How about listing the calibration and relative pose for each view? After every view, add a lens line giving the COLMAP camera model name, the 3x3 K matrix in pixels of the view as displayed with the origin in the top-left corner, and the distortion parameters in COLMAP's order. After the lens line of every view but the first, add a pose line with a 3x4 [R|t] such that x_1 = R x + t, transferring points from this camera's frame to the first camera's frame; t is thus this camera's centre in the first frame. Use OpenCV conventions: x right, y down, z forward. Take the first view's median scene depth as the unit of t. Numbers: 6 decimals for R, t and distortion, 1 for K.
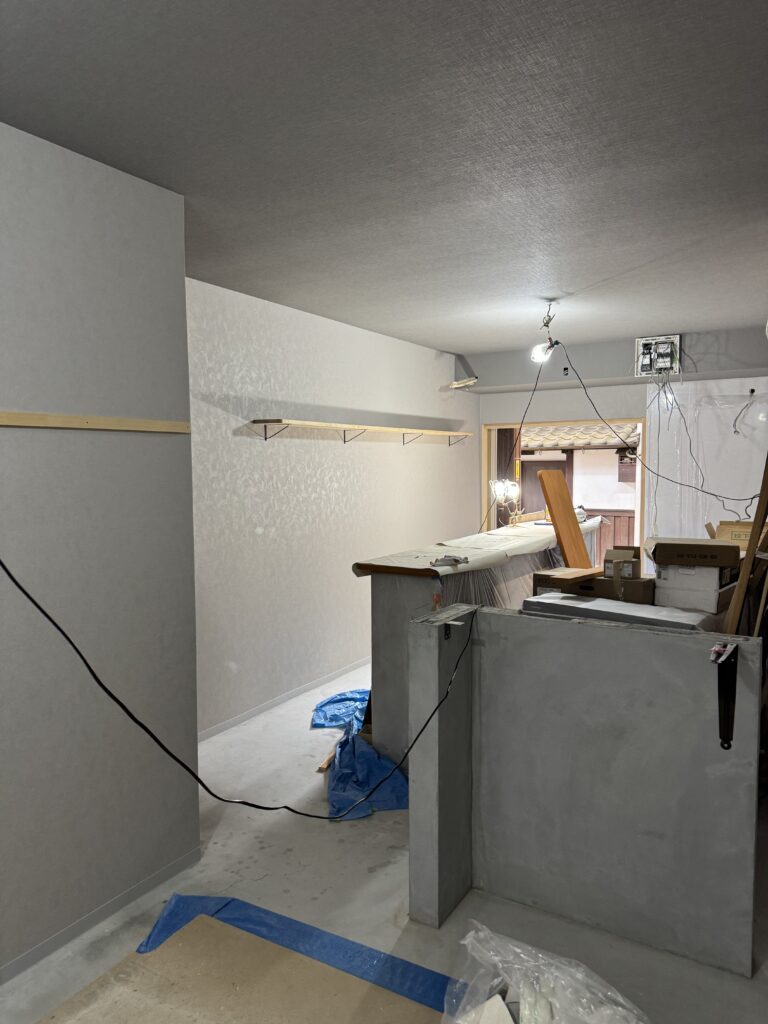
lens RADIAL K [[726.7, 0, 384.8], [0, 726.7, 512.0], [0, 0, 1]] dist [0.023802, -0.028925]
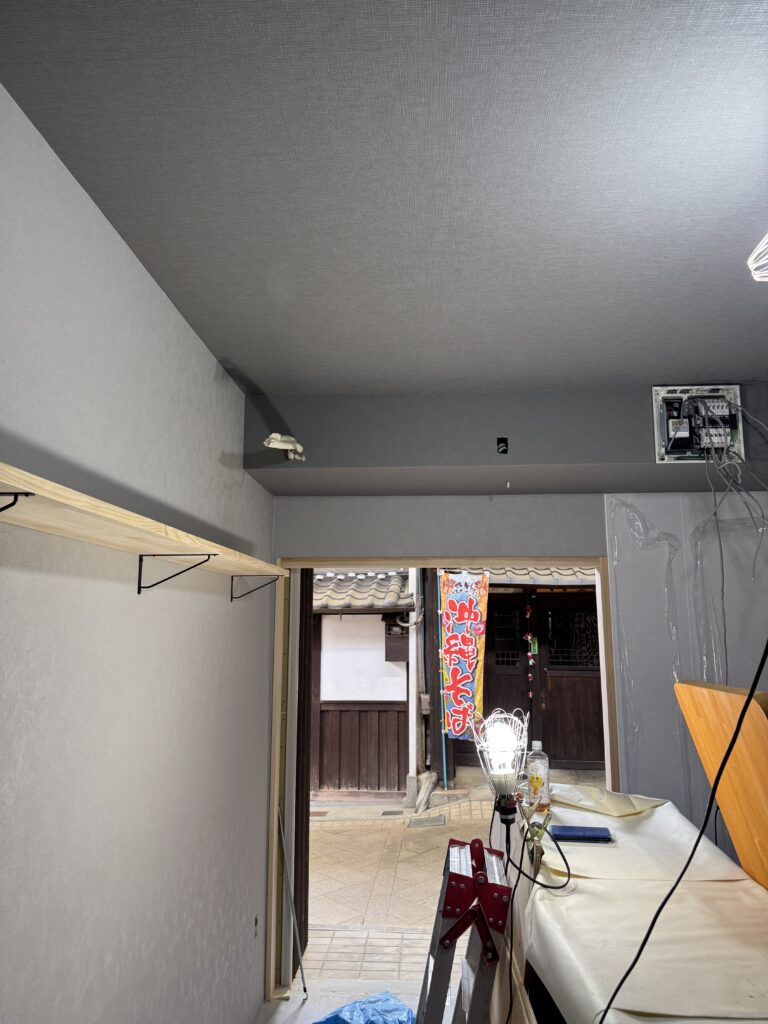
lens RADIAL K [[726.7, 0, 383.6], [0, 726.7, 507.4], [0, 0, 1]] dist [0.023802, -0.028925]
pose [[0.889348, 0.083209, 0.449596, -0.013138], [0.021606, 0.974555, -0.223106, -0.029602], [-0.456721, 0.208133, 0.864920, 0.360843]]
